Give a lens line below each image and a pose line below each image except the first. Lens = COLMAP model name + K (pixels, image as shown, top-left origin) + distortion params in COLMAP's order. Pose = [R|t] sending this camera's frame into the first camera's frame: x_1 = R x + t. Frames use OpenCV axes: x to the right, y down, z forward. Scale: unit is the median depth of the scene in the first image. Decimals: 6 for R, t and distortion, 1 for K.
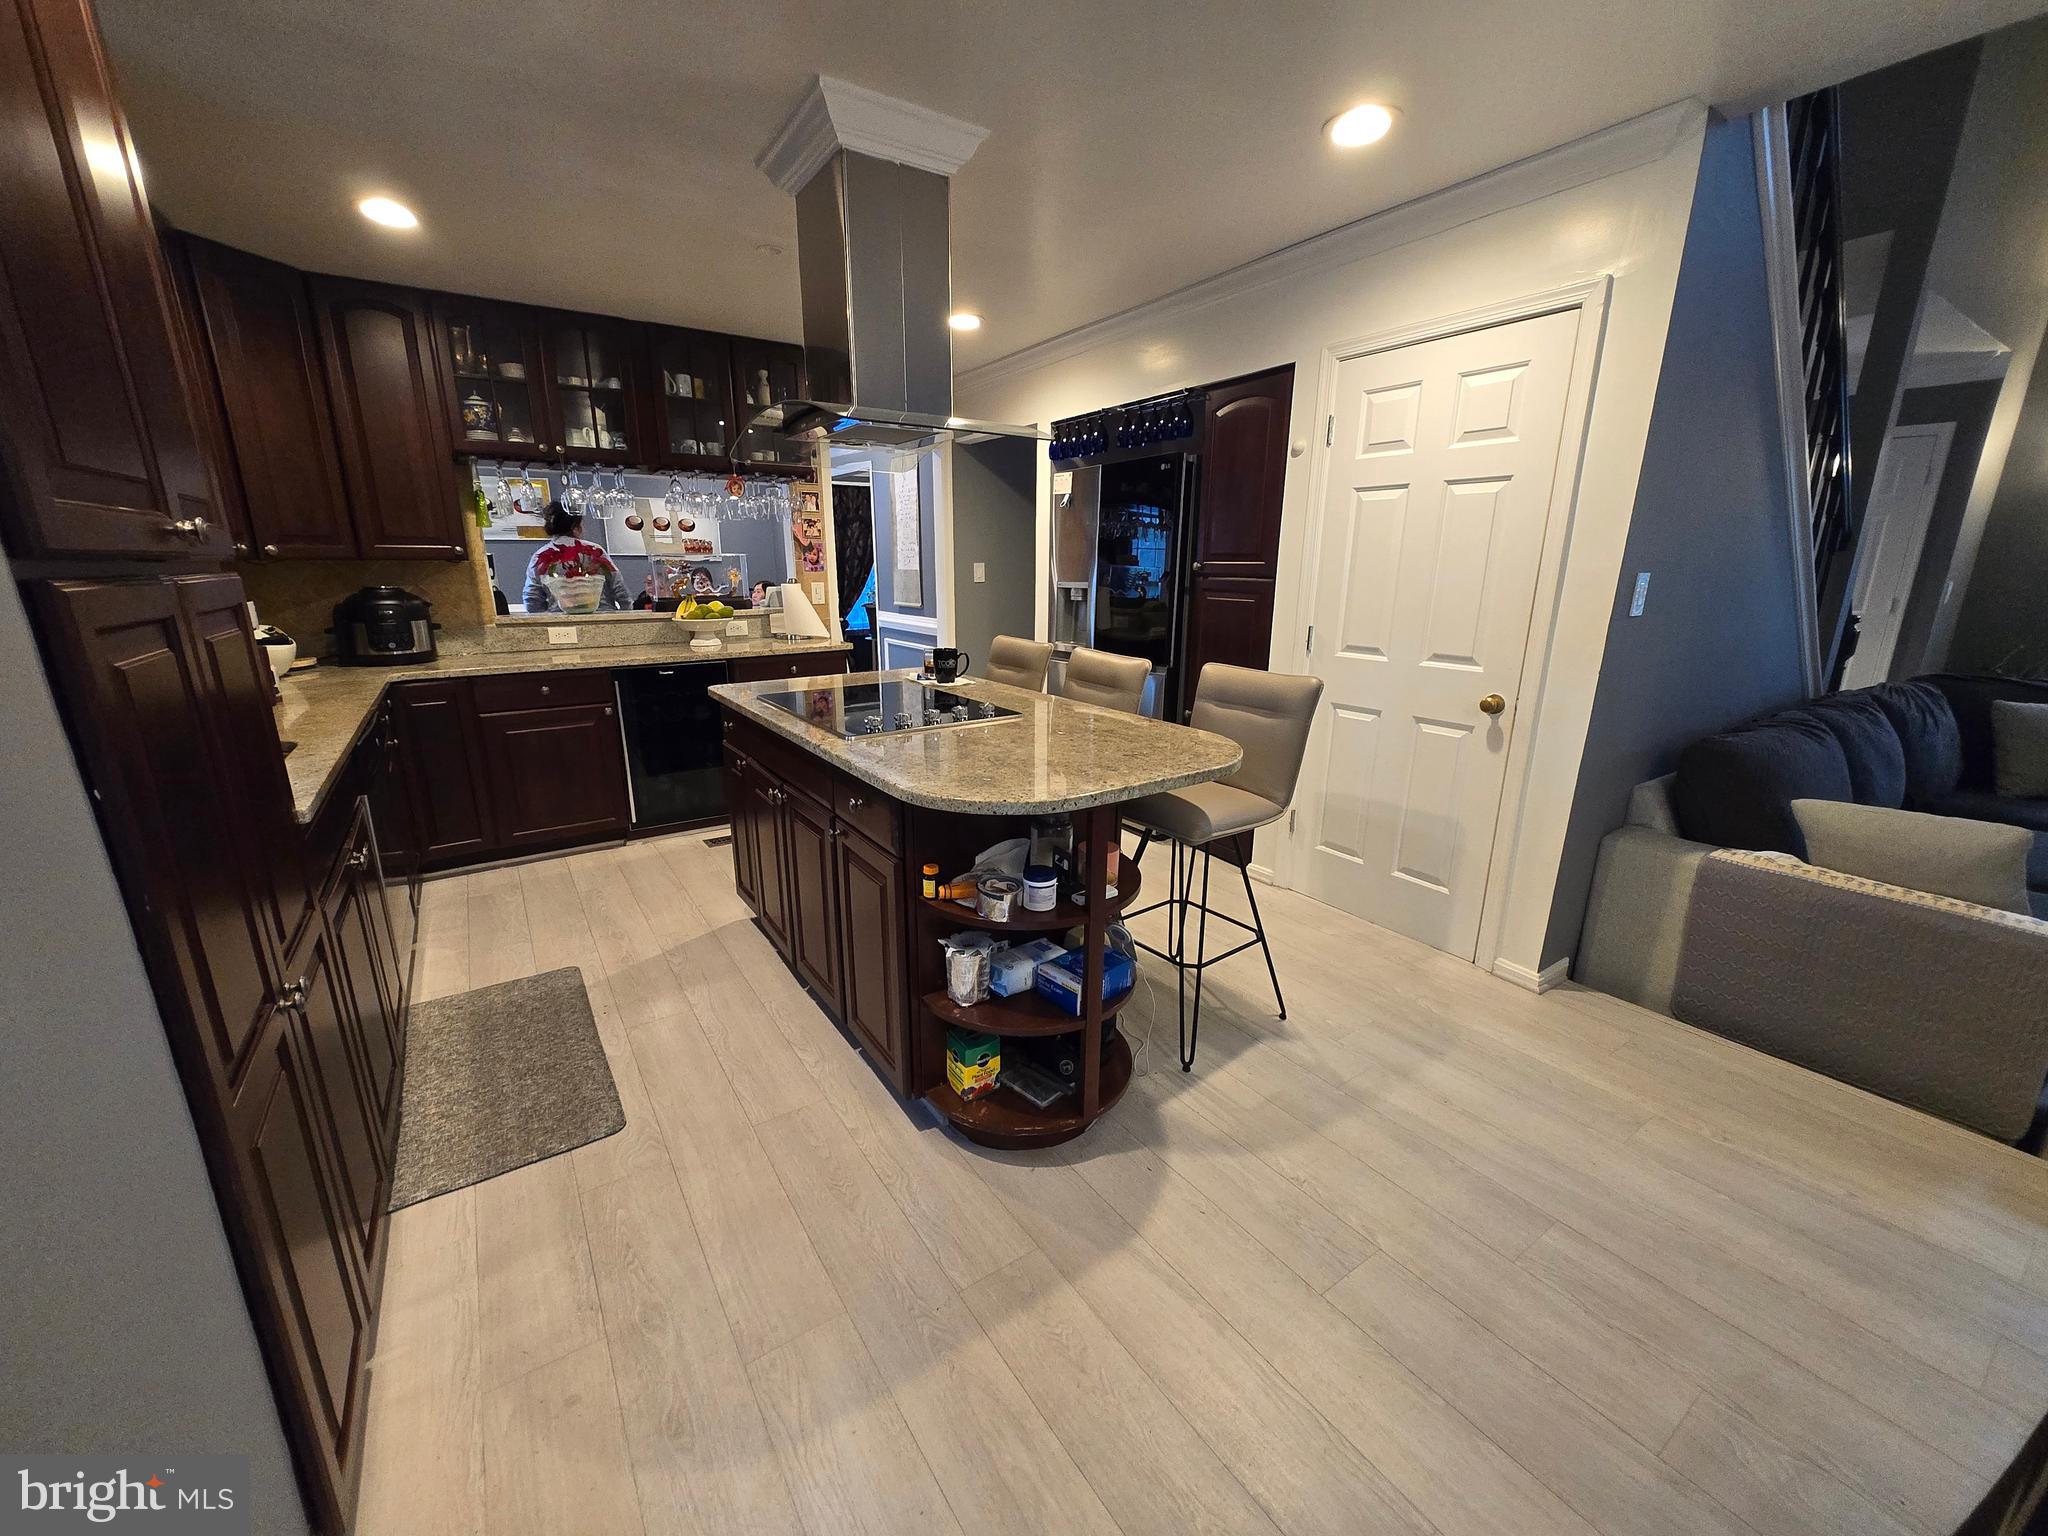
lens RADIAL K [[801.3, 0, 1010.5], [0, 801.3, 771.5], [0, 0, 1]] dist [0.003561, -0.000546]
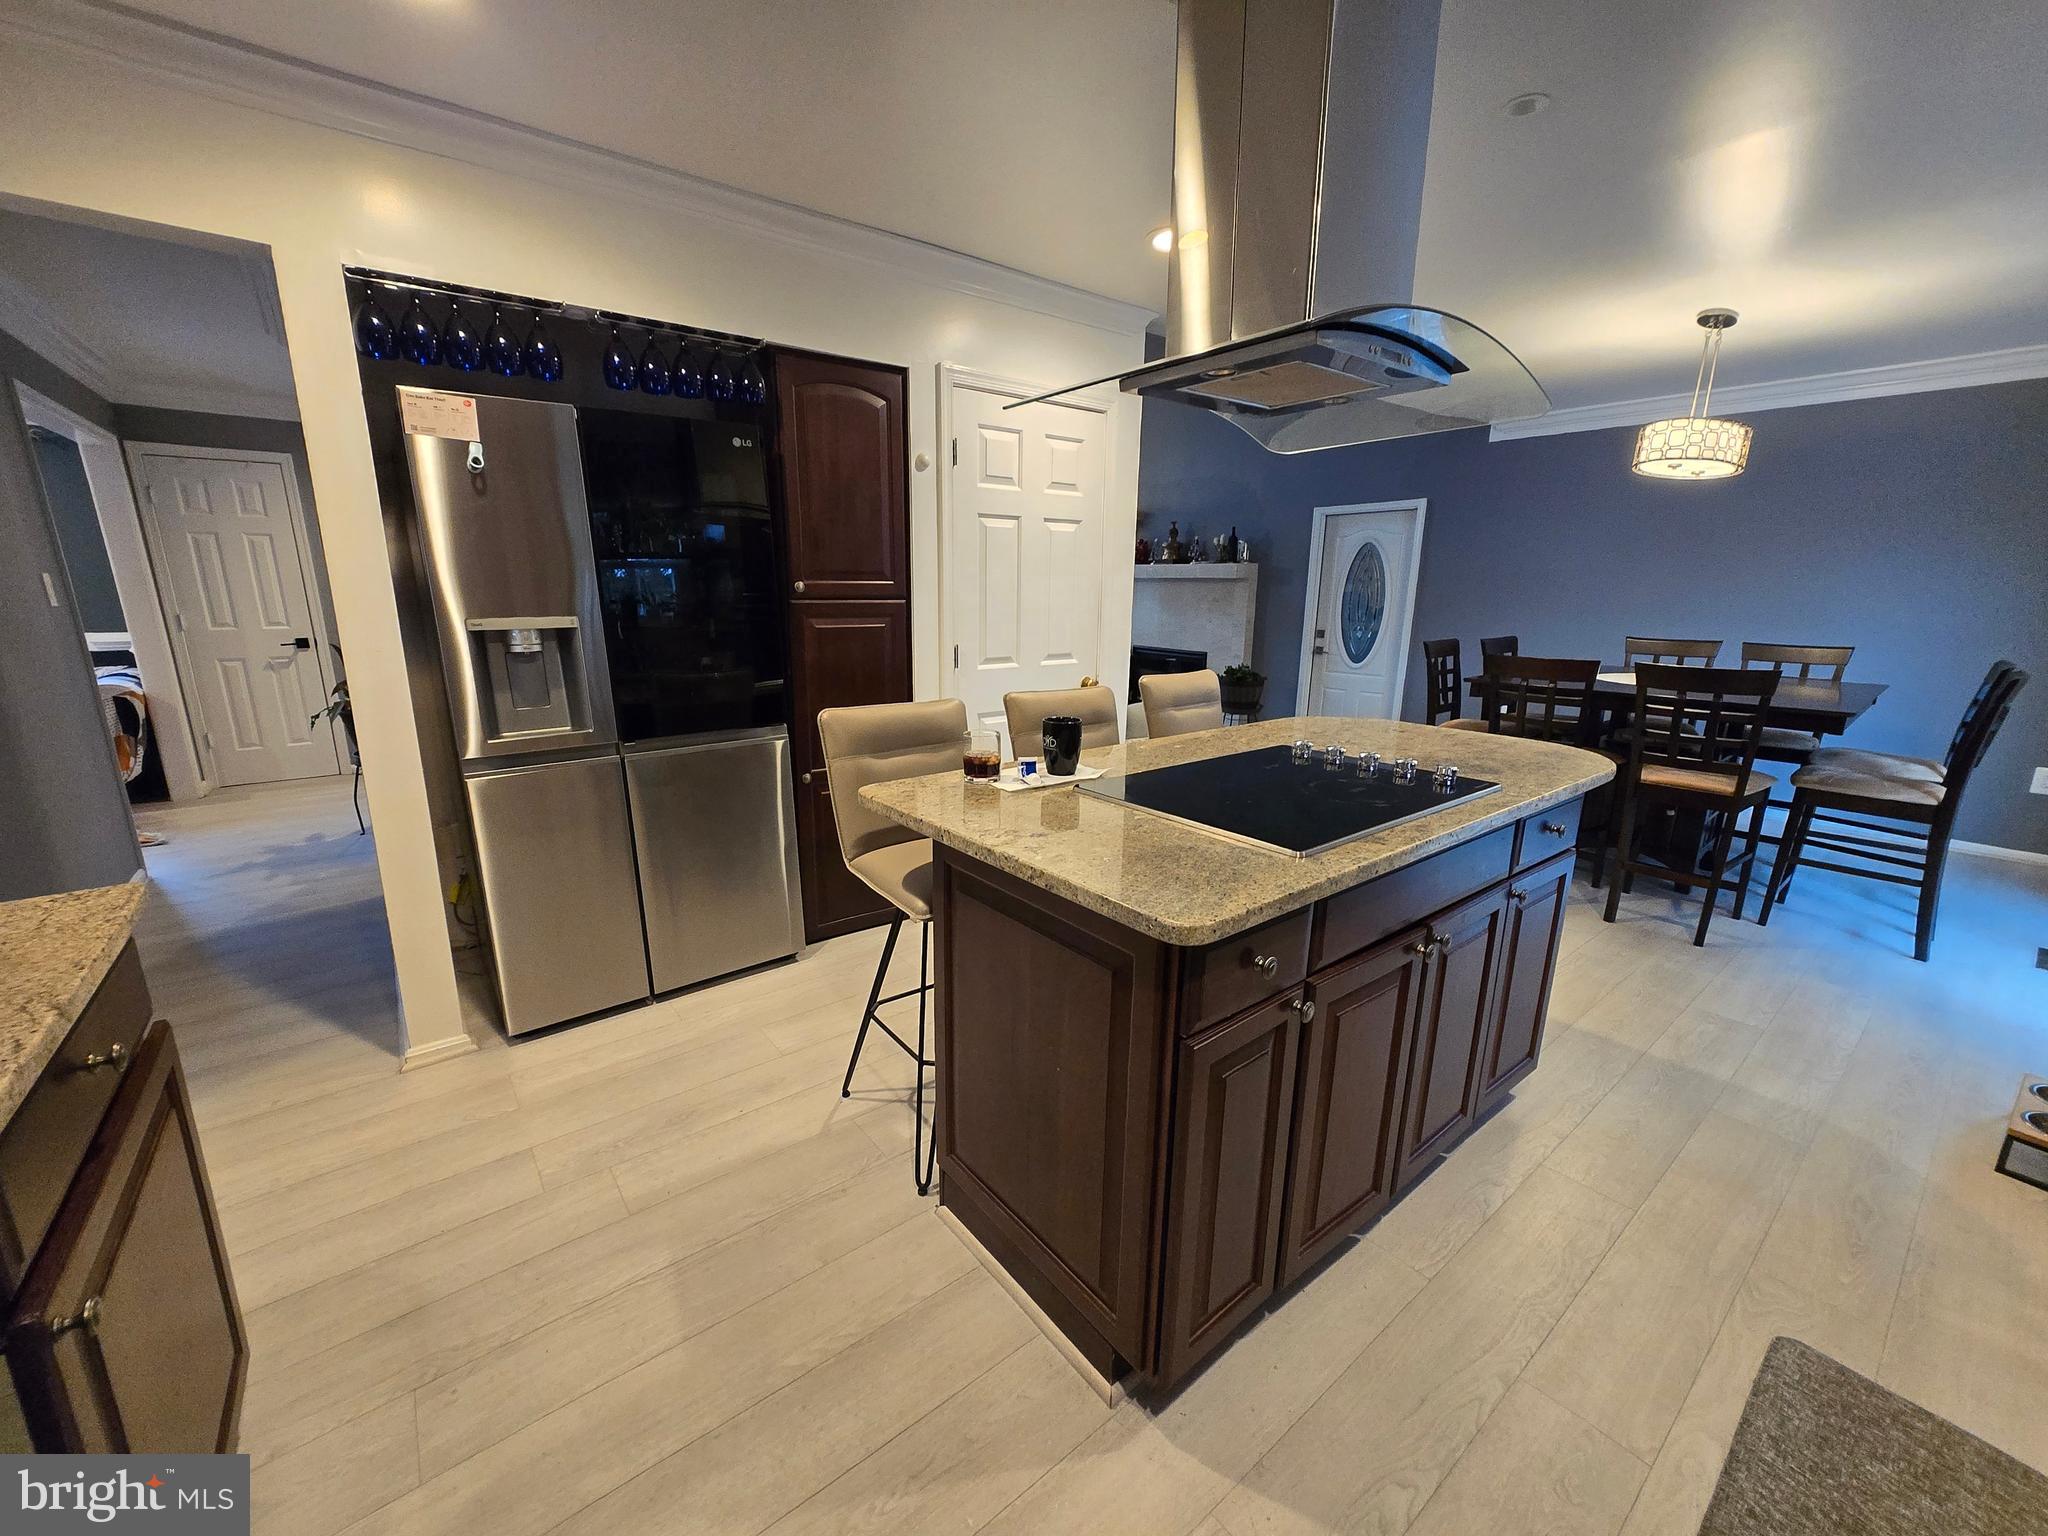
lens RADIAL K [[808.8, 0, 1016.1], [0, 808.8, 773.5], [0, 0, 1]] dist [0.001867, 0.000010]
pose [[-0.081834, -0.229913, 0.969765, -0.620610], [0.248933, 0.937473, 0.243264, -0.244958], [-0.965057, 0.261314, -0.019484, 0.937997]]
